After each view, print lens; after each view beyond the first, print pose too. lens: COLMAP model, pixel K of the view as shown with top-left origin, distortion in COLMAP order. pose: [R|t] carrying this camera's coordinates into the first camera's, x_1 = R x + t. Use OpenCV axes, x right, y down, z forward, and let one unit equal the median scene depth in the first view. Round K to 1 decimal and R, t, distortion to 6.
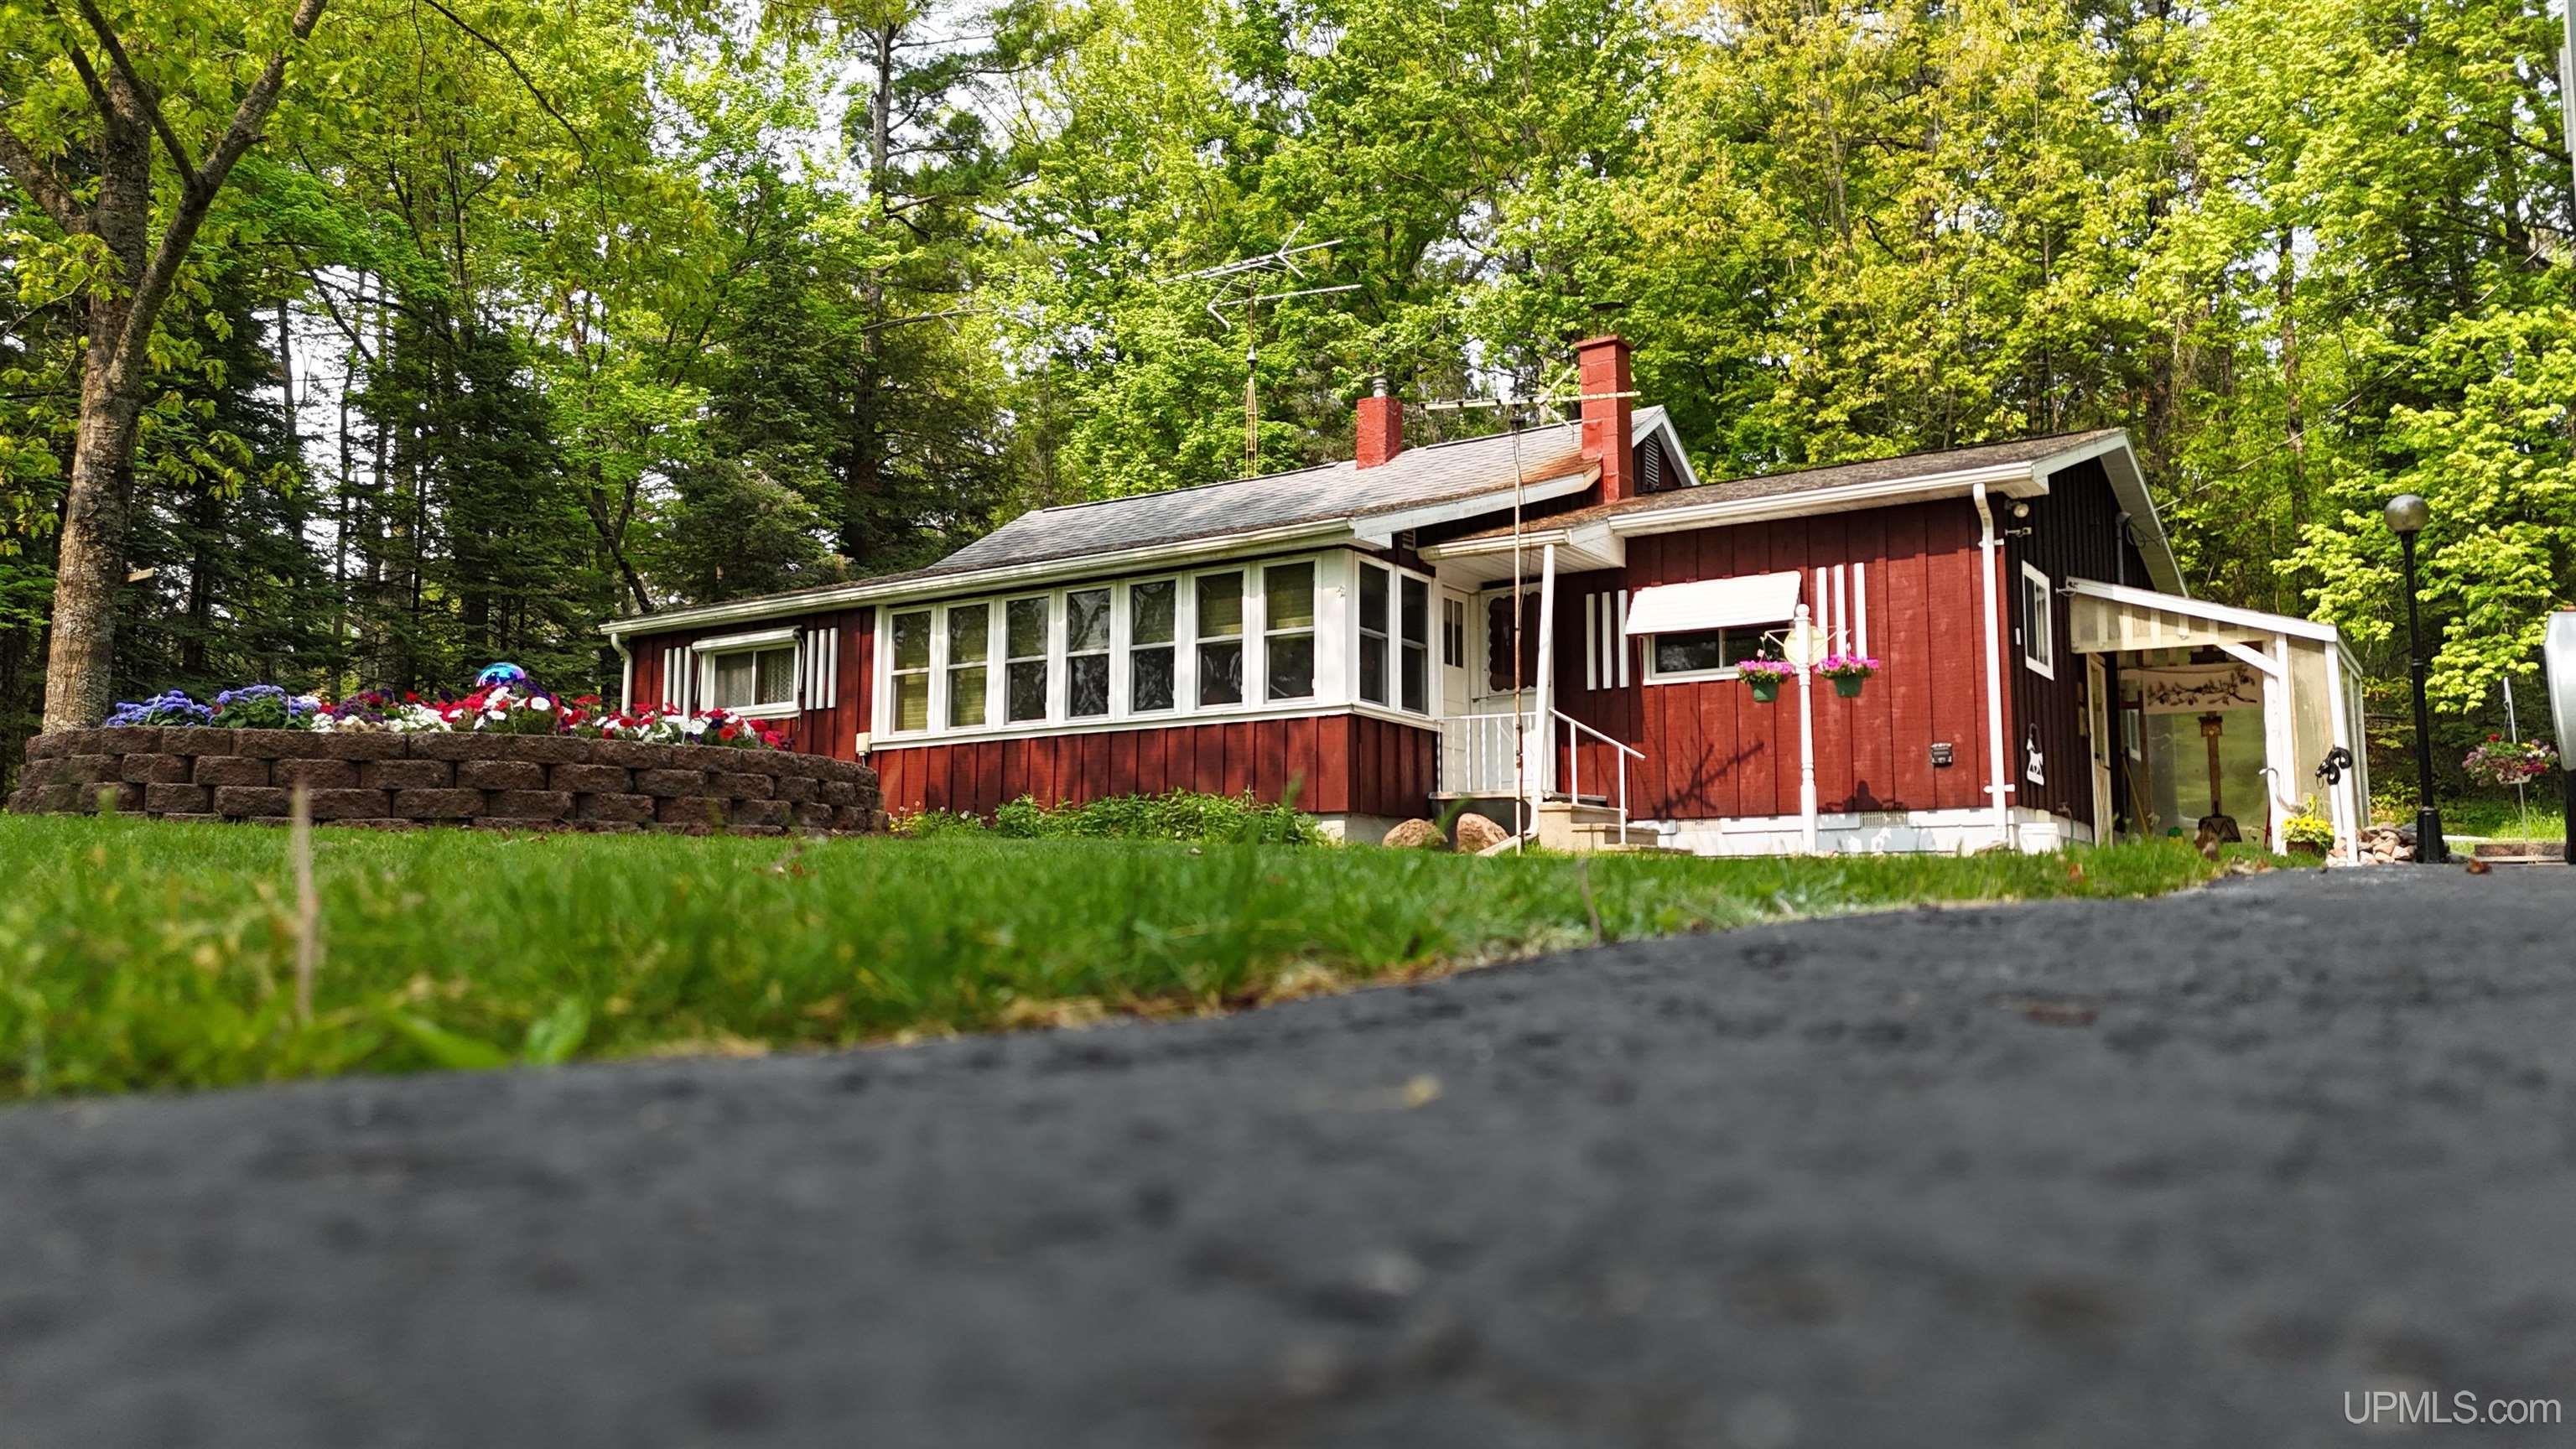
lens RADIAL K [[1885.7, 0, 1294.8], [0, 1885.7, 727.5], [0, 0, 1]] dist [0.071071, -0.058392]
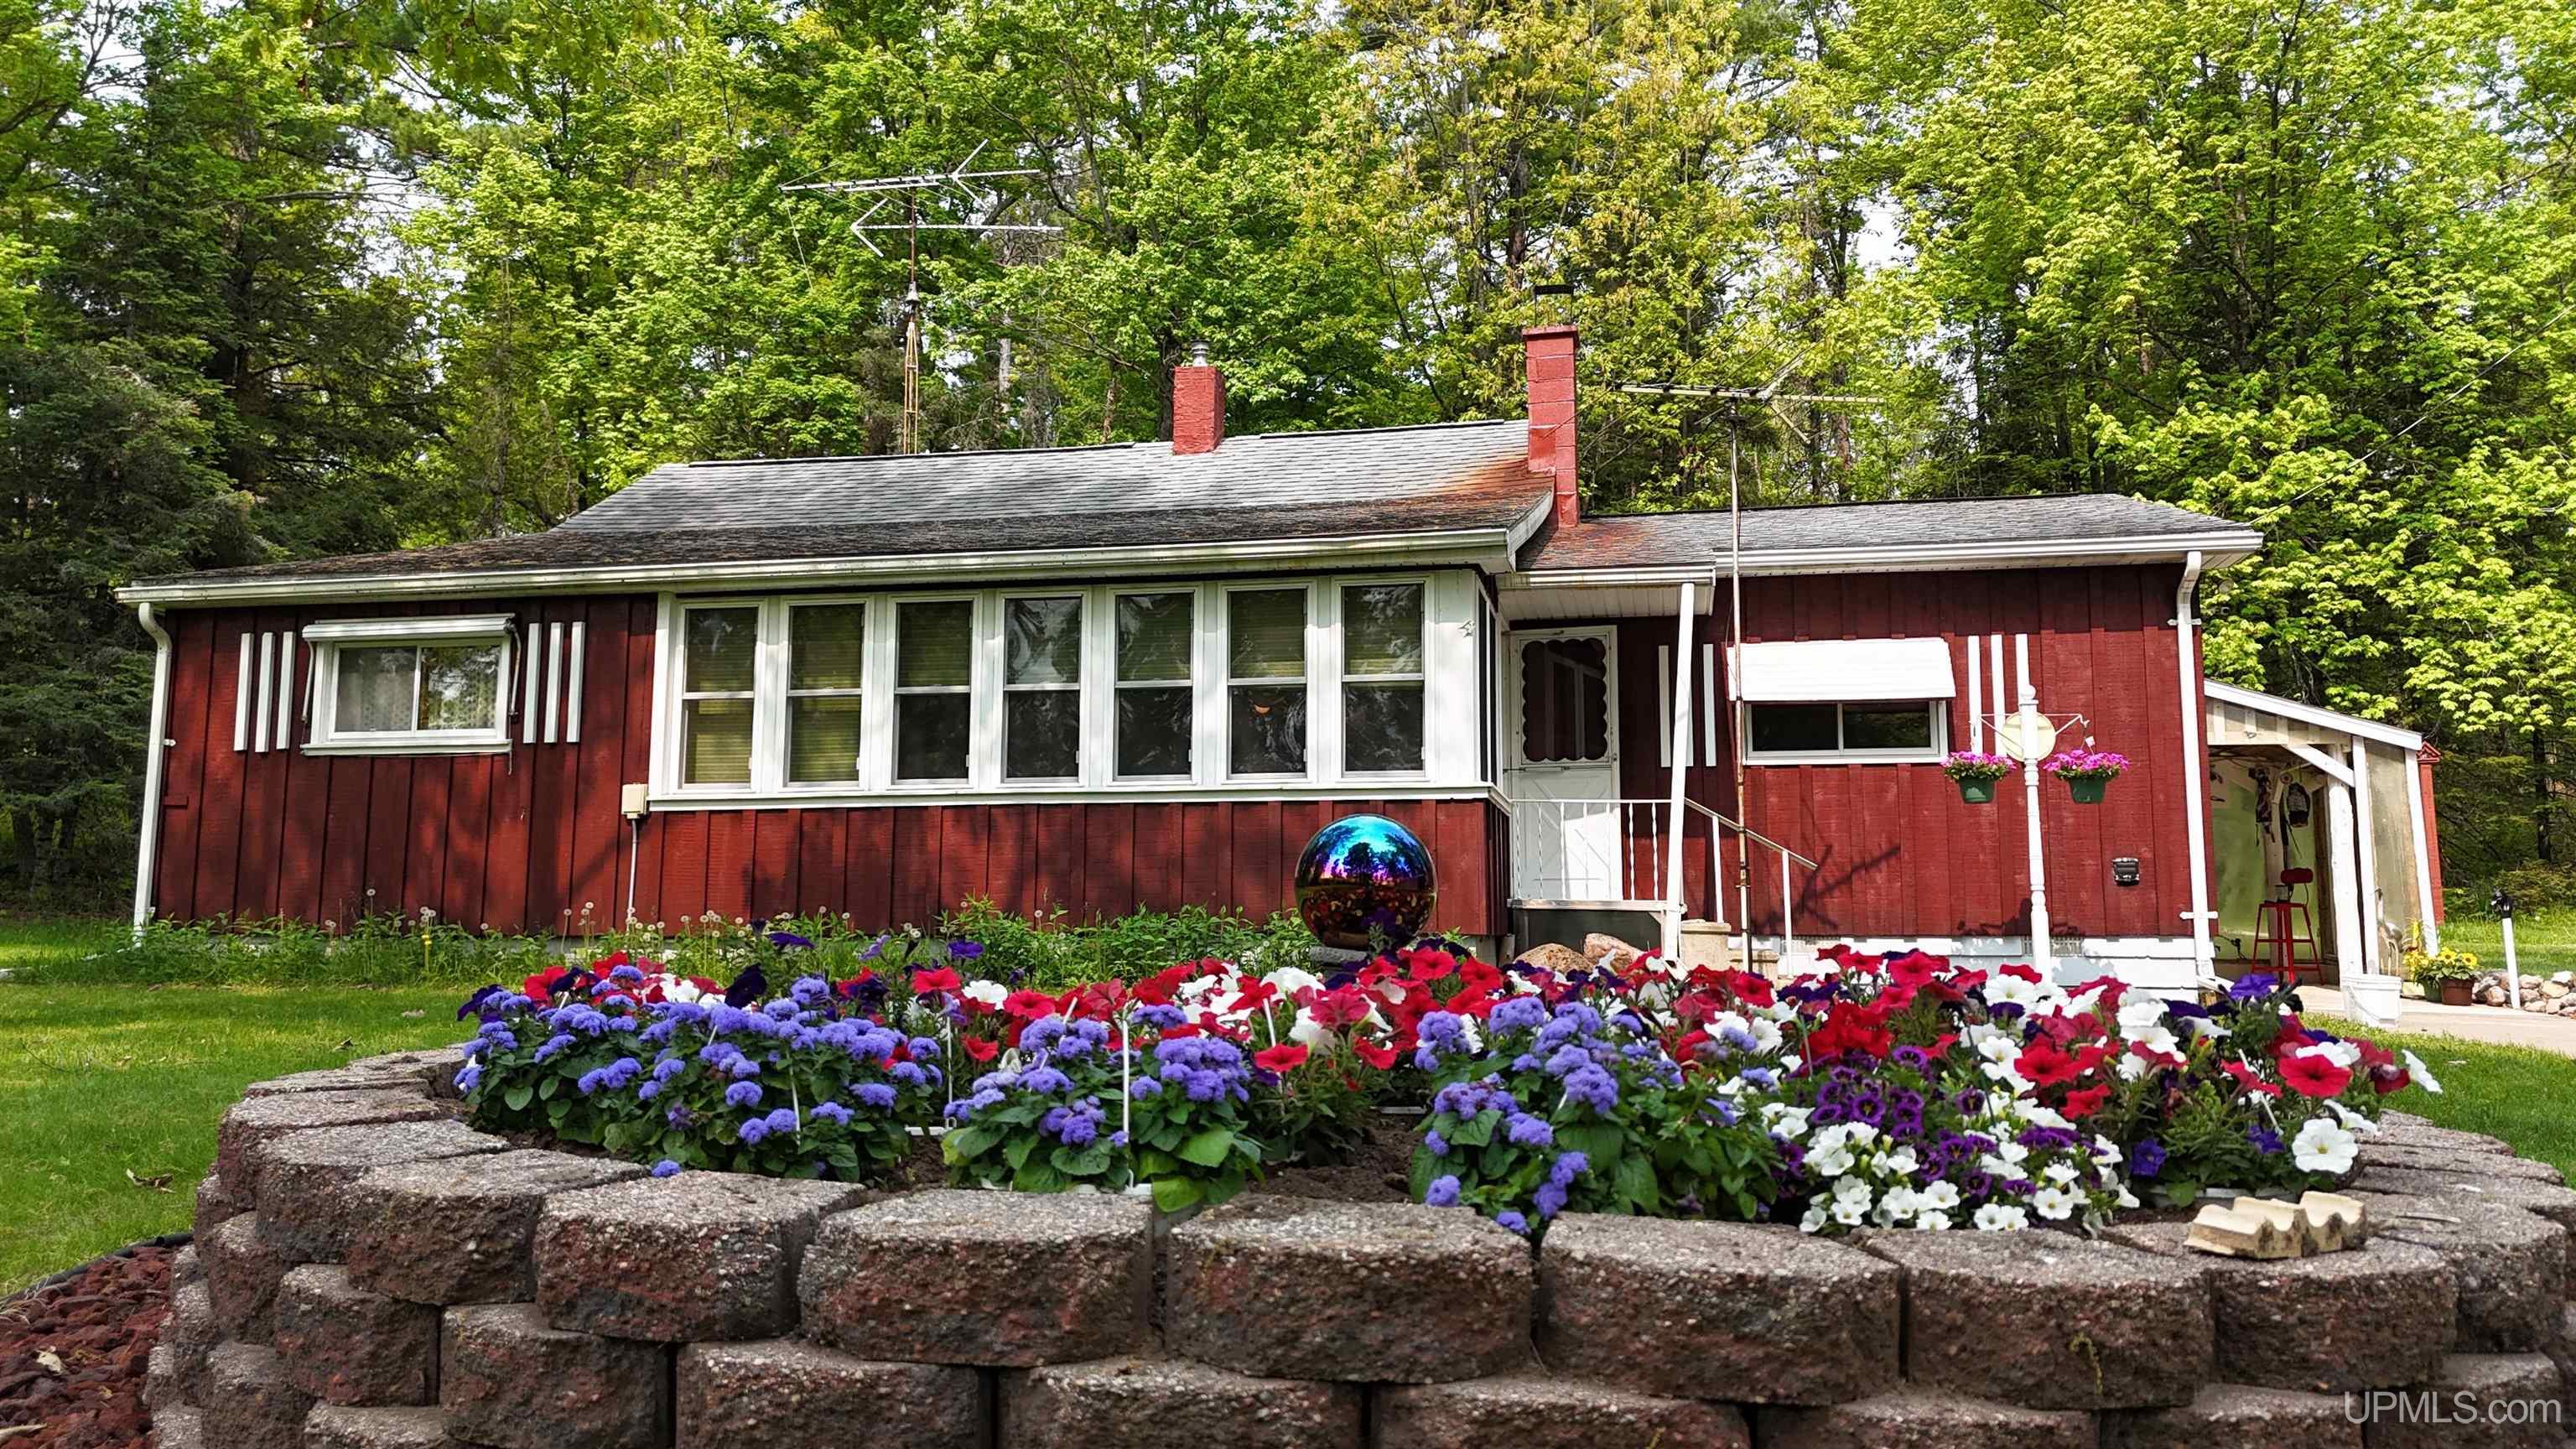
lens RADIAL K [[1885.7, 0, 1294.8], [0, 1885.7, 727.5], [0, 0, 1]] dist [0.071071, -0.058392]
pose [[0.929539, 0.043712, 0.366123, -0.278301], [-0.043976, 0.999004, -0.007622, -0.023701], [-0.366092, -0.009016, 0.930535, 0.321175]]
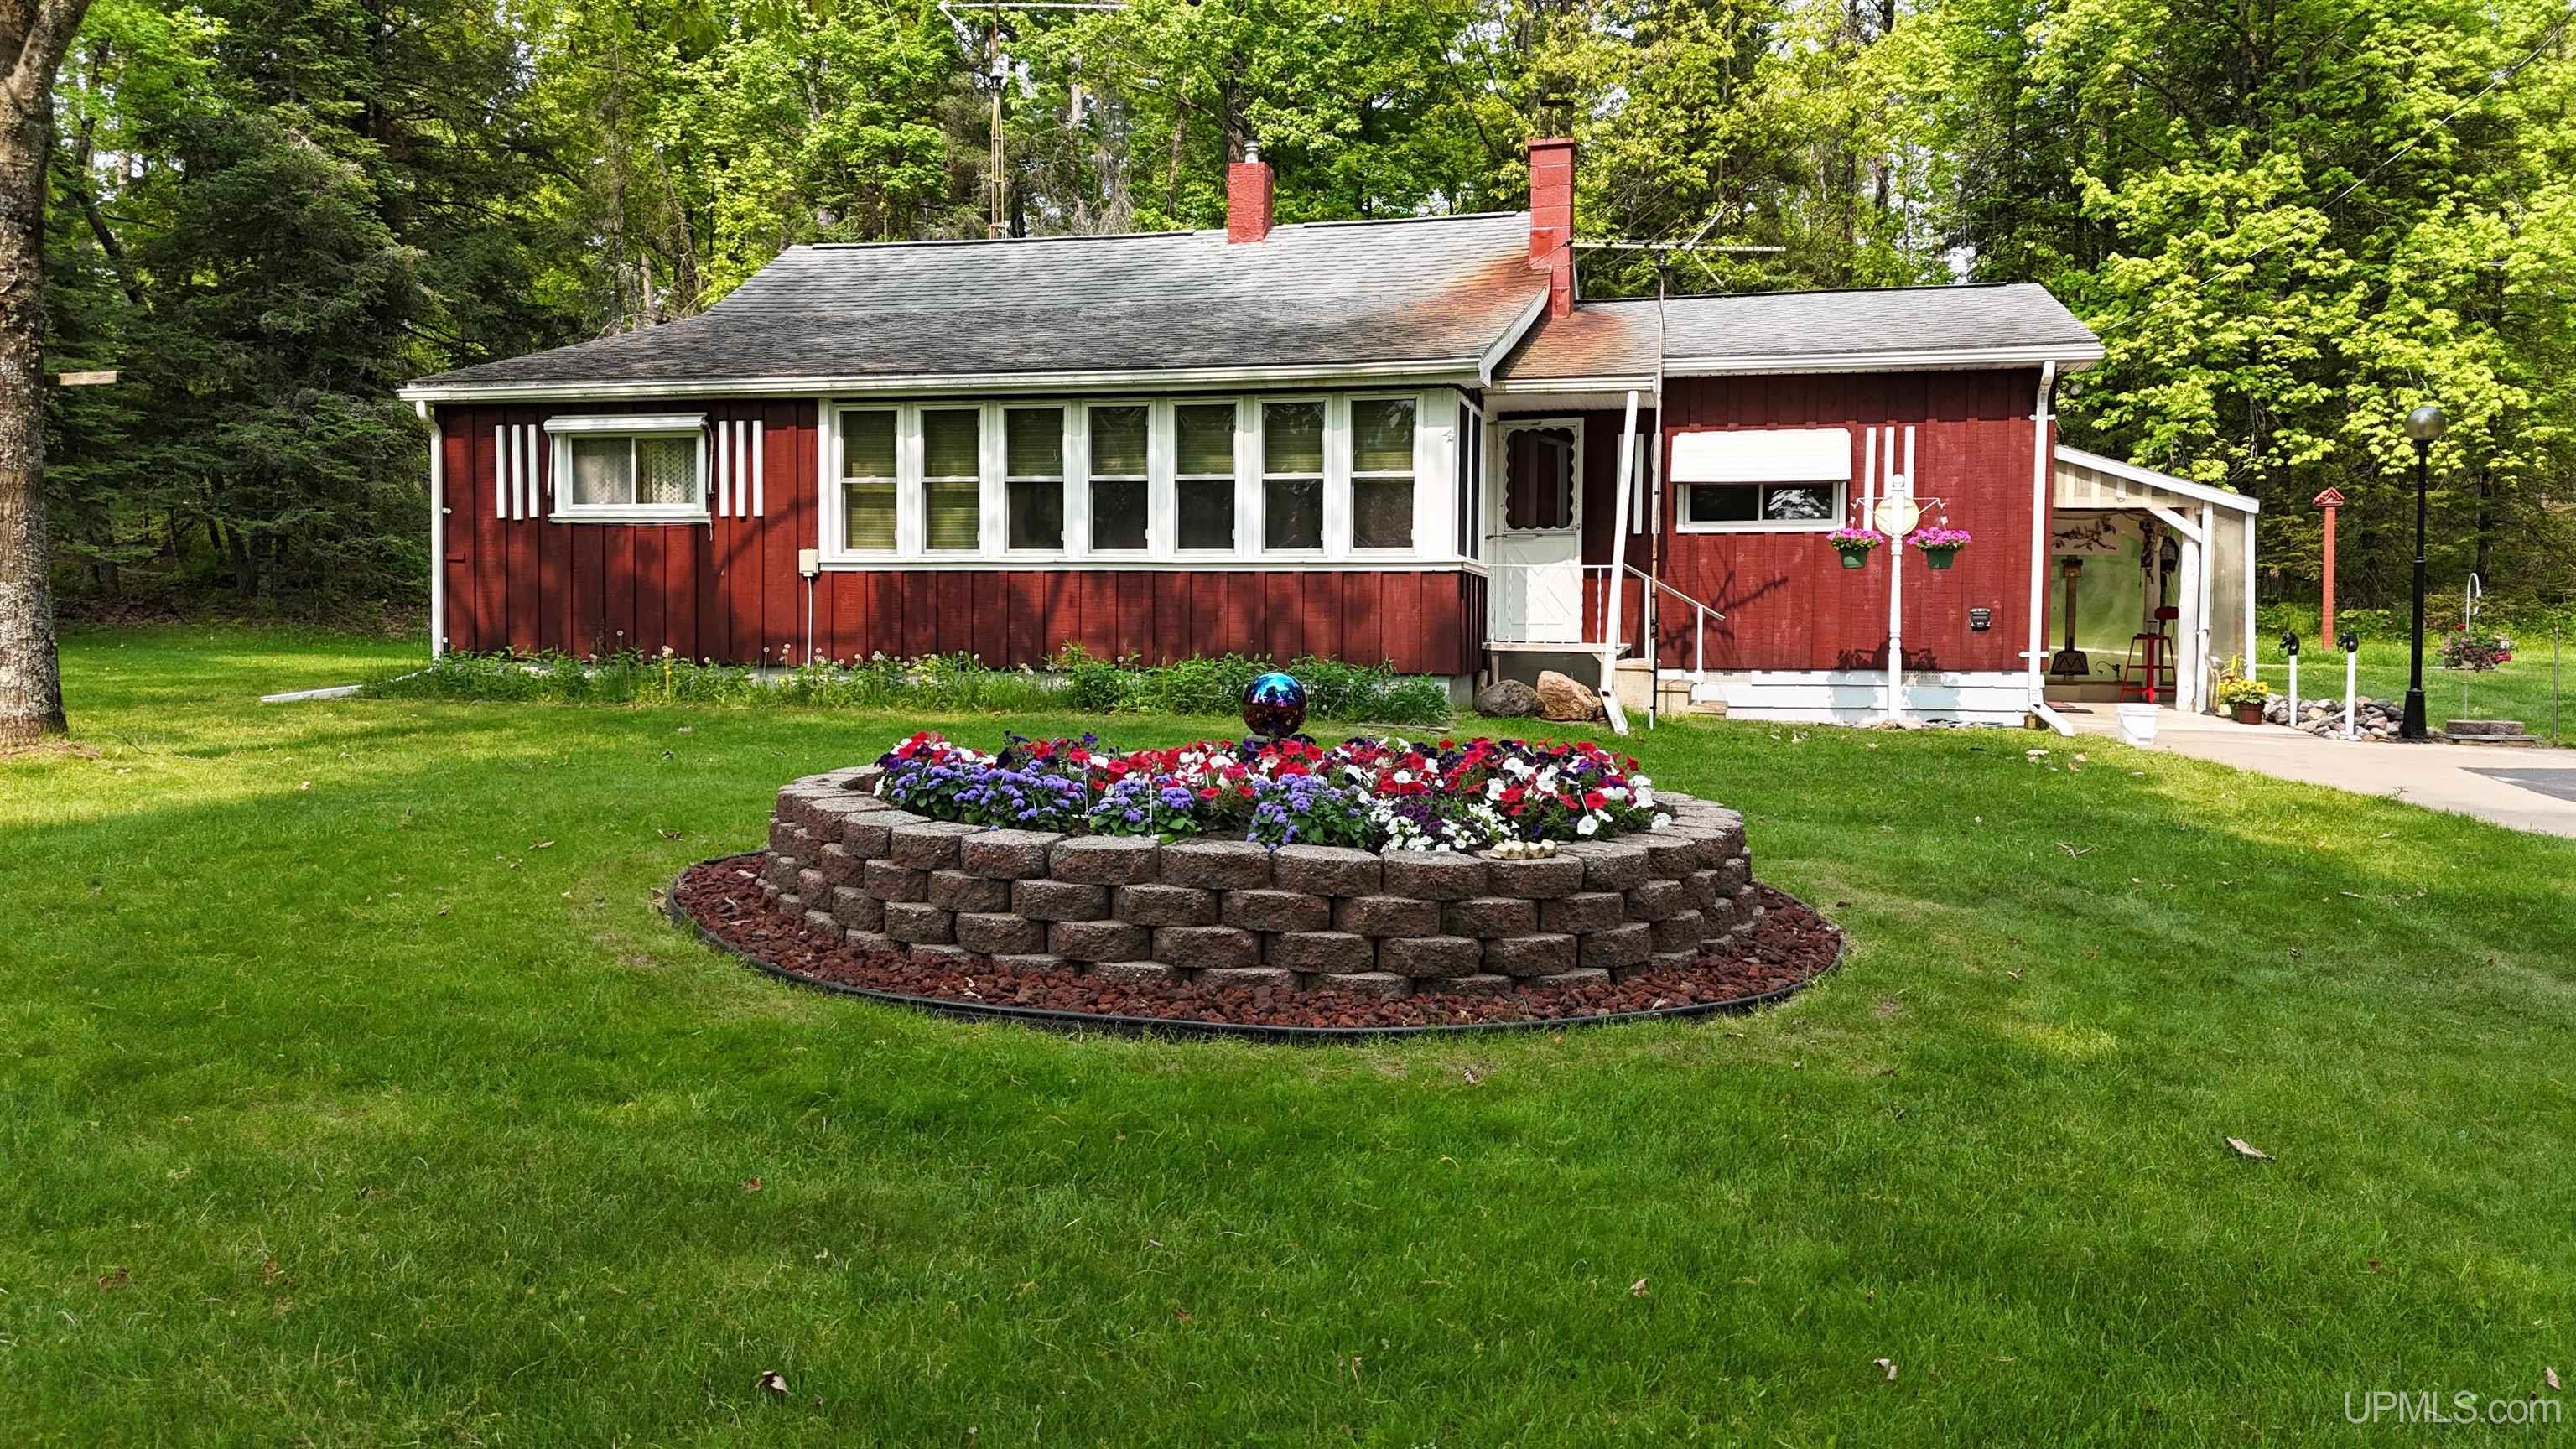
lens RADIAL K [[1885.7, 0, 1294.8], [0, 1885.7, 727.5], [0, 0, 1]] dist [0.071071, -0.058392]
pose [[0.943898, -0.009375, 0.330105, -0.328650], [-0.044906, 0.986668, 0.156426, -0.066883], [-0.327171, -0.162474, 0.930893, 0.123803]]
